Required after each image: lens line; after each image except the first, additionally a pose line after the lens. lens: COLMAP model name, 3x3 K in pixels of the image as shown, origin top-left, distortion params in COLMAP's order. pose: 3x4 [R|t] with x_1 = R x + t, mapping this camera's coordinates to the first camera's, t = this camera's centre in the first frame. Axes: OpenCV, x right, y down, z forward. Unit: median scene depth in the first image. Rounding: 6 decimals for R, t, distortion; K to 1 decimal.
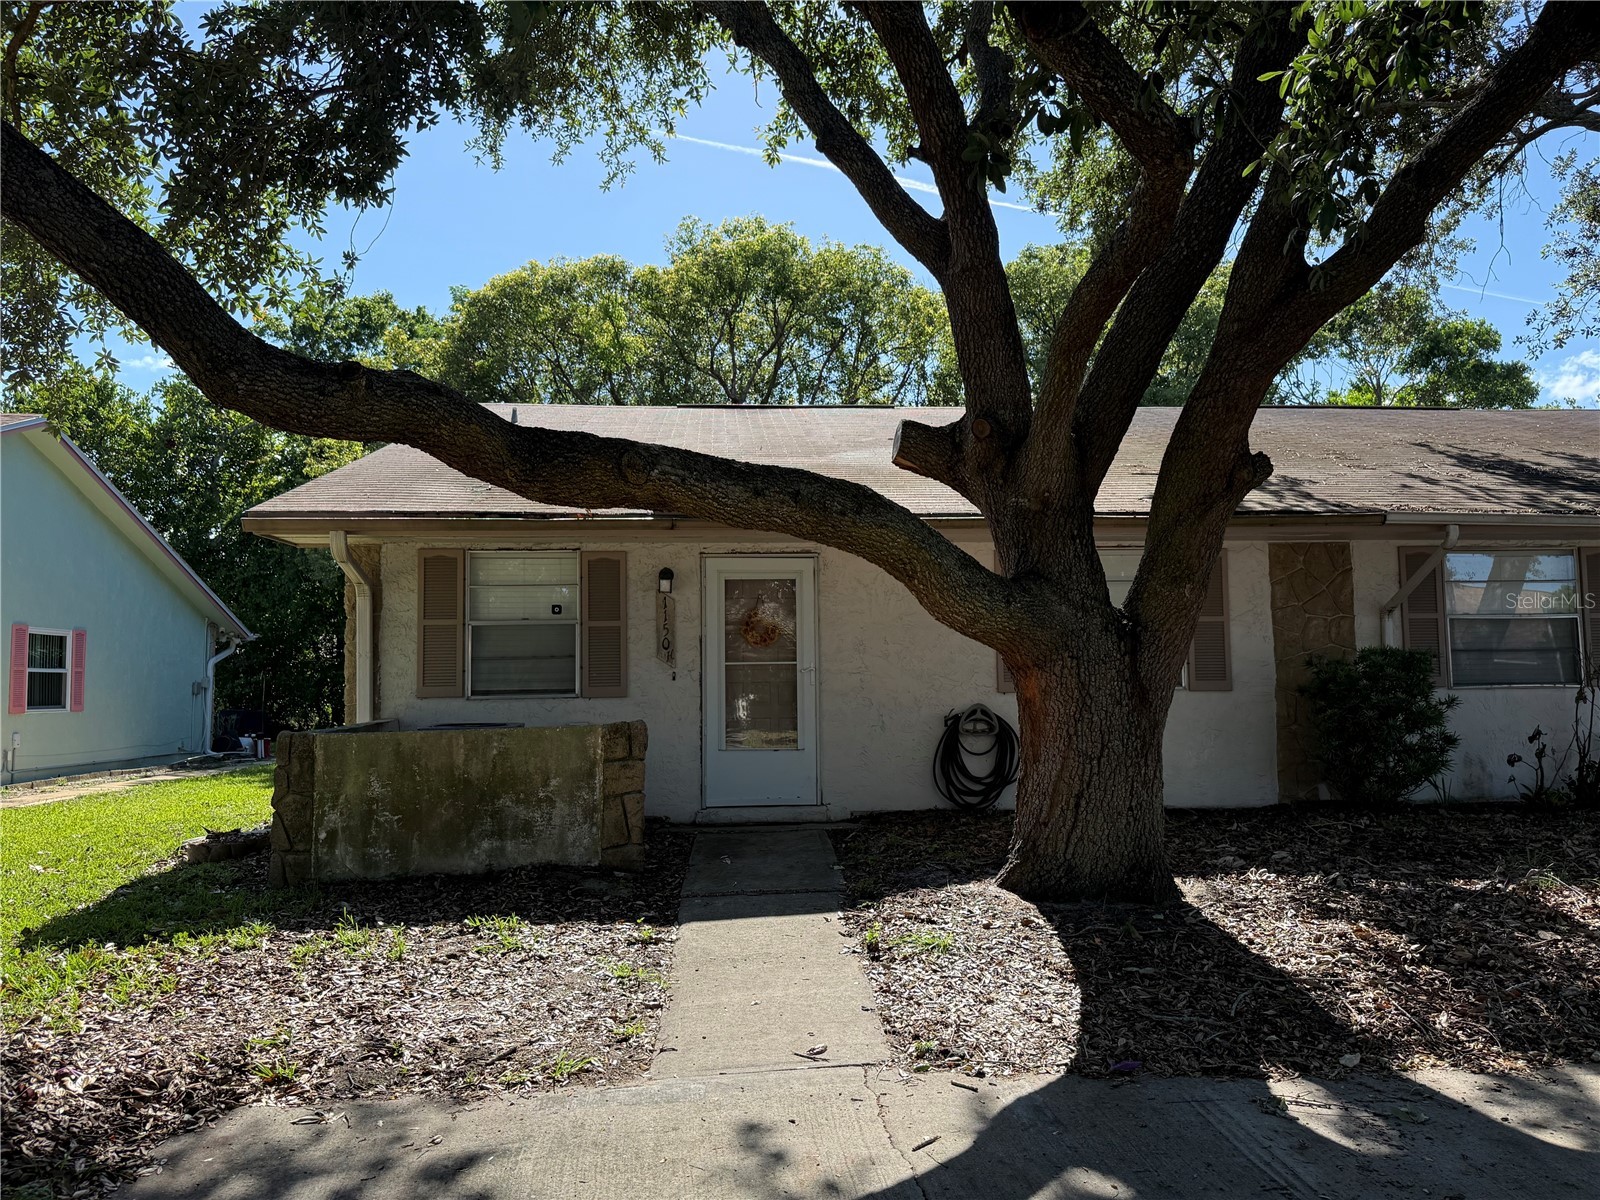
lens RADIAL K [[1209.6, 0, 795.3], [0, 1209.6, 589.8], [0, 0, 1]] dist [0.129140, -0.214687]
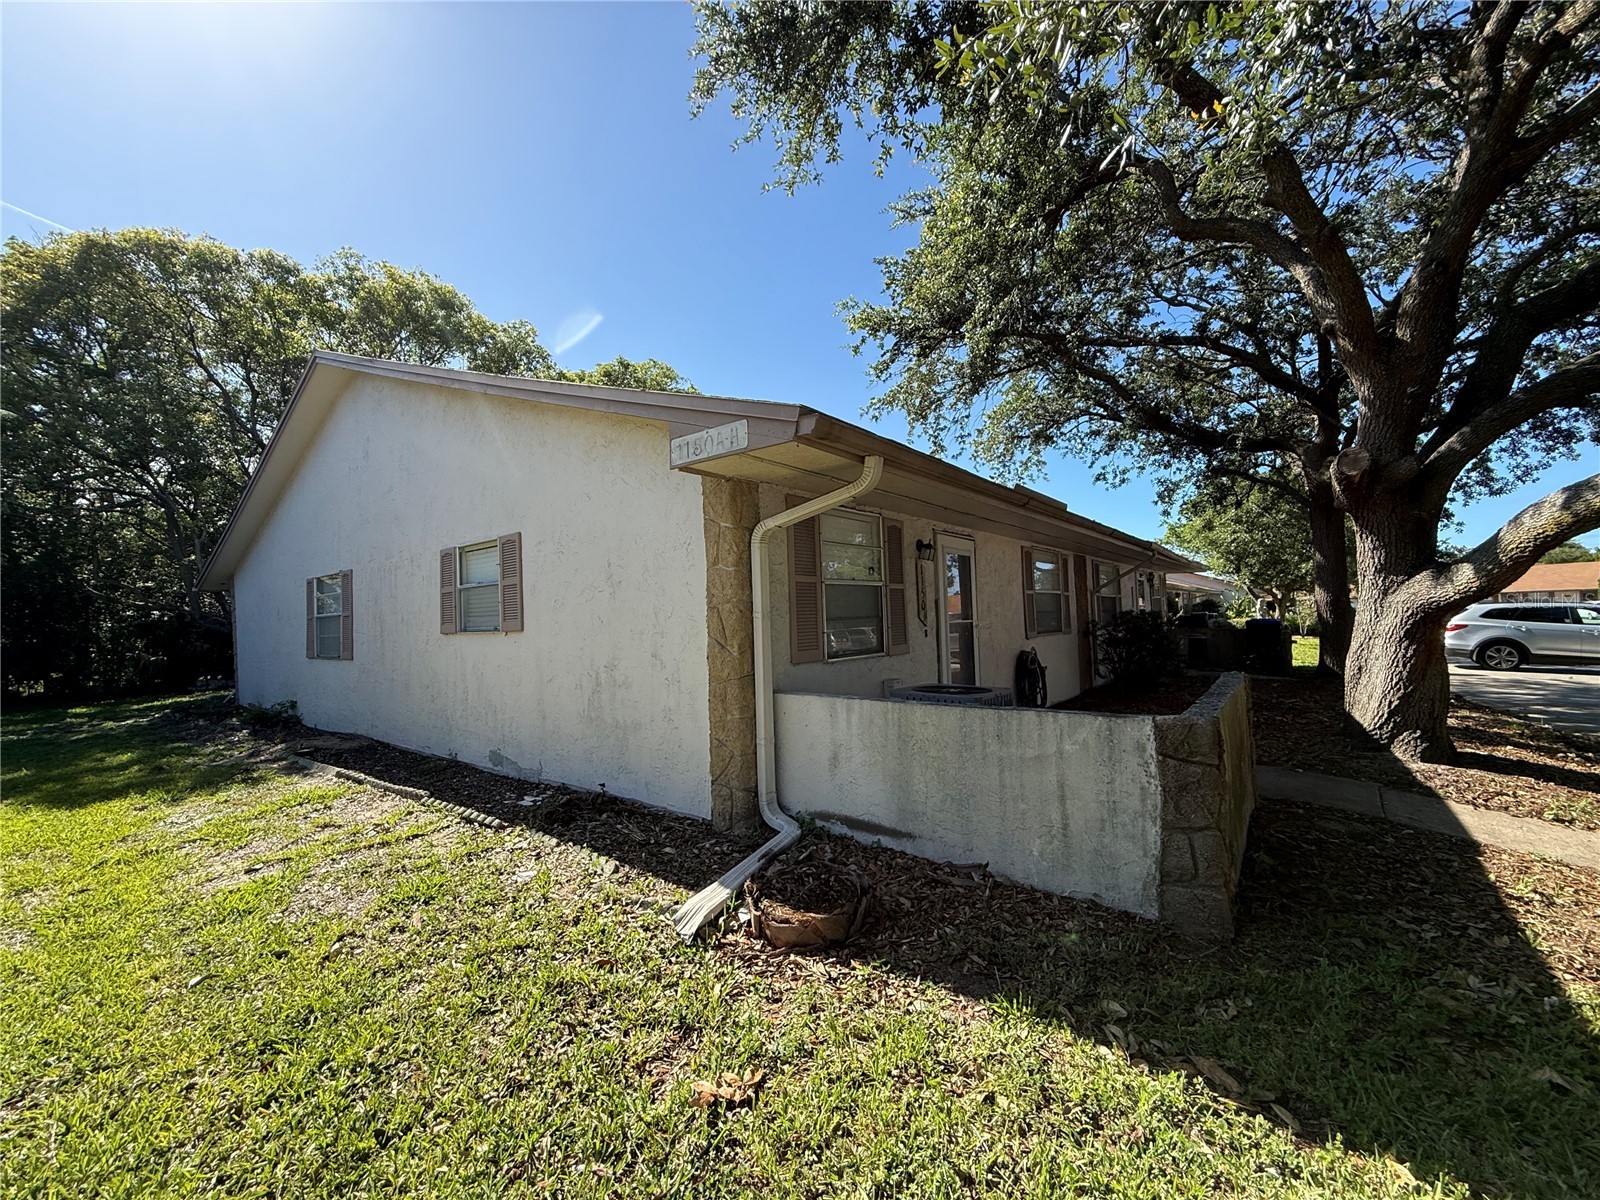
lens RADIAL K [[634.8, 0, 799.2], [0, 634.8, 595.8], [0, 0, 1]] dist [-0.001857, 0.000560]
pose [[0.664936, 0.016804, 0.746712, -0.864774], [-0.027193, 0.999629, 0.001720, 0.051652], [-0.746406, -0.021449, 0.665146, 0.939591]]
